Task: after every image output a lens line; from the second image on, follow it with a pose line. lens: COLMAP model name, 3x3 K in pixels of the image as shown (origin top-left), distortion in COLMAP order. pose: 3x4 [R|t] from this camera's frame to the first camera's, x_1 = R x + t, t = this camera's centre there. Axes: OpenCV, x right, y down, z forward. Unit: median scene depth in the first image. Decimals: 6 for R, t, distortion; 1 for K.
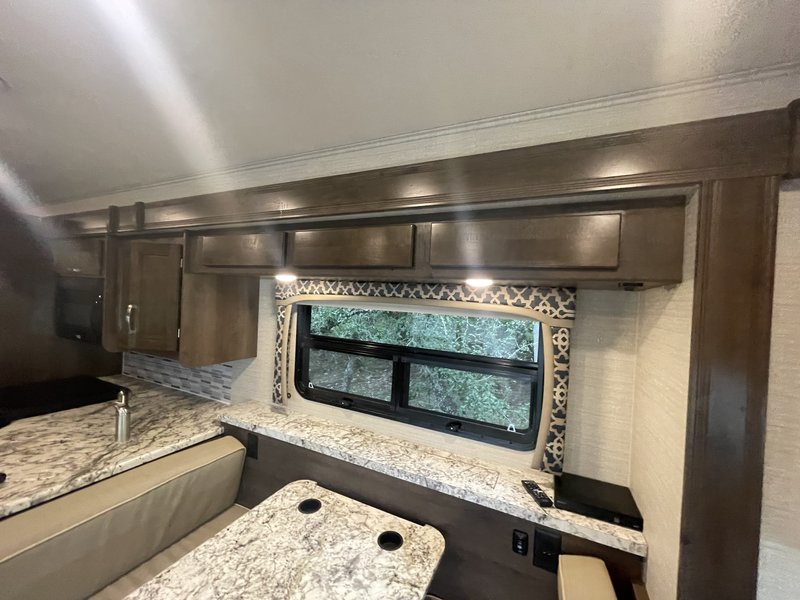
lens RADIAL K [[326.4, 0, 400.6], [0, 326.4, 303.3], [0, 0, 1]] dist [0.000262, 0.000090]
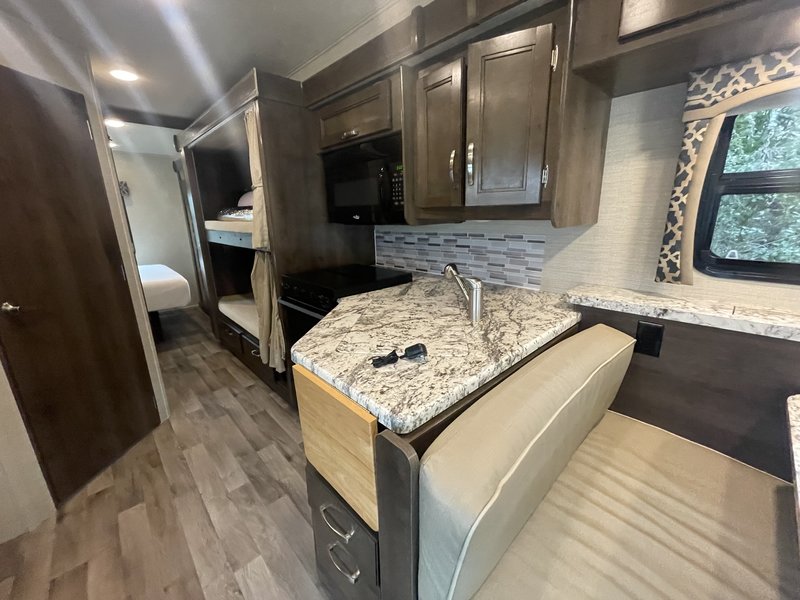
lens RADIAL K [[326.4, 0, 396.9], [0, 326.4, 303.2], [0, 0, 1]] dist [0.000262, 0.000090]
pose [[0.928725, 0.024233, -0.369977, -0.676970], [0.070395, 0.968187, 0.240120, 0.155627], [0.364026, -0.249050, 0.897474, 0.196255]]
